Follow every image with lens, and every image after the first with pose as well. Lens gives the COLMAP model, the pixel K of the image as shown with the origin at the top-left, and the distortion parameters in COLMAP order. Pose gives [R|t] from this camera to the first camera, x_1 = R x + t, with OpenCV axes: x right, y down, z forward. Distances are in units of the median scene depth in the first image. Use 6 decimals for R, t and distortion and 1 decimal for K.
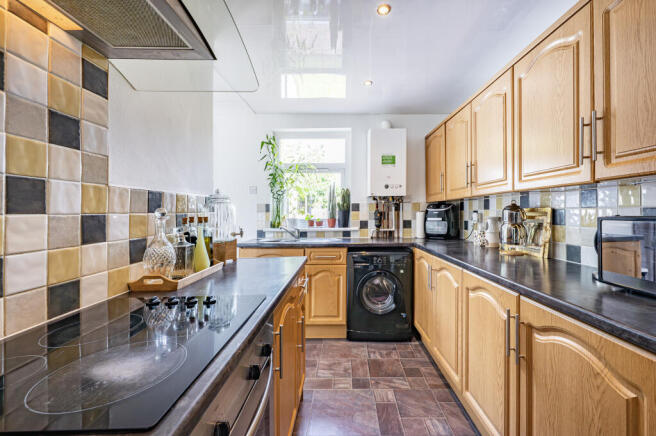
lens RADIAL K [[272.4, 0, 328.0], [0, 272.4, 218.0], [0, 0, 1]] dist [0.000891, -0.000102]
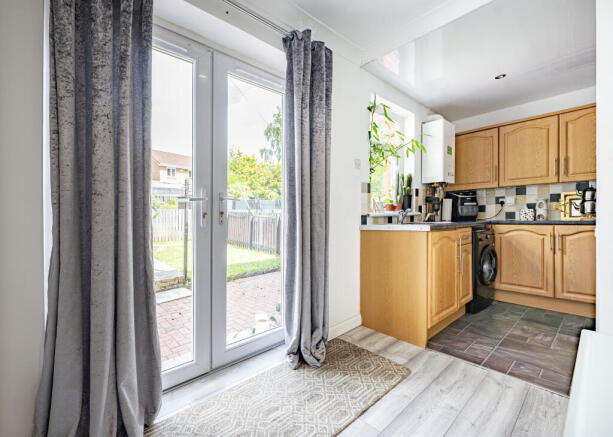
lens RADIAL K [[269.2, 0, 275.9], [0, 269.2, 217.0], [0, 0, 1]] dist [-0.000004, -0.000302]
pose [[0.744230, -0.008008, 0.667876, -1.010171], [0.024513, 0.999582, -0.015331, 0.058050], [-0.667474, 0.027782, 0.744115, 0.610797]]
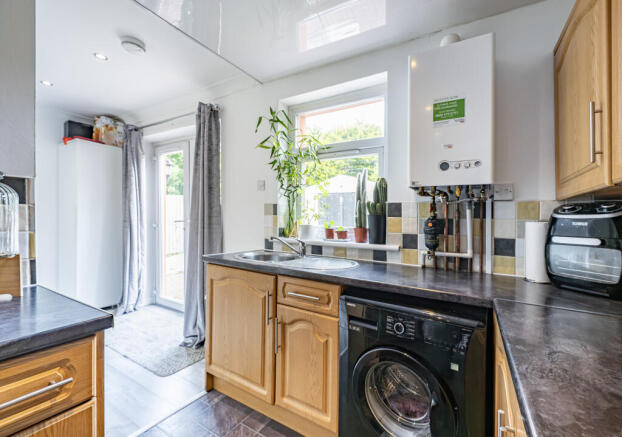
lens RADIAL K [[261.5, 0, 321.5], [0, 261.5, 216.3], [0, 0, 1]] dist [-0.000916, -0.000048]
pose [[0.883475, 0.024937, -0.467814, 0.223574], [-0.042717, 0.998710, -0.027435, -0.004417], [0.466526, 0.044222, 0.883401, 0.457004]]
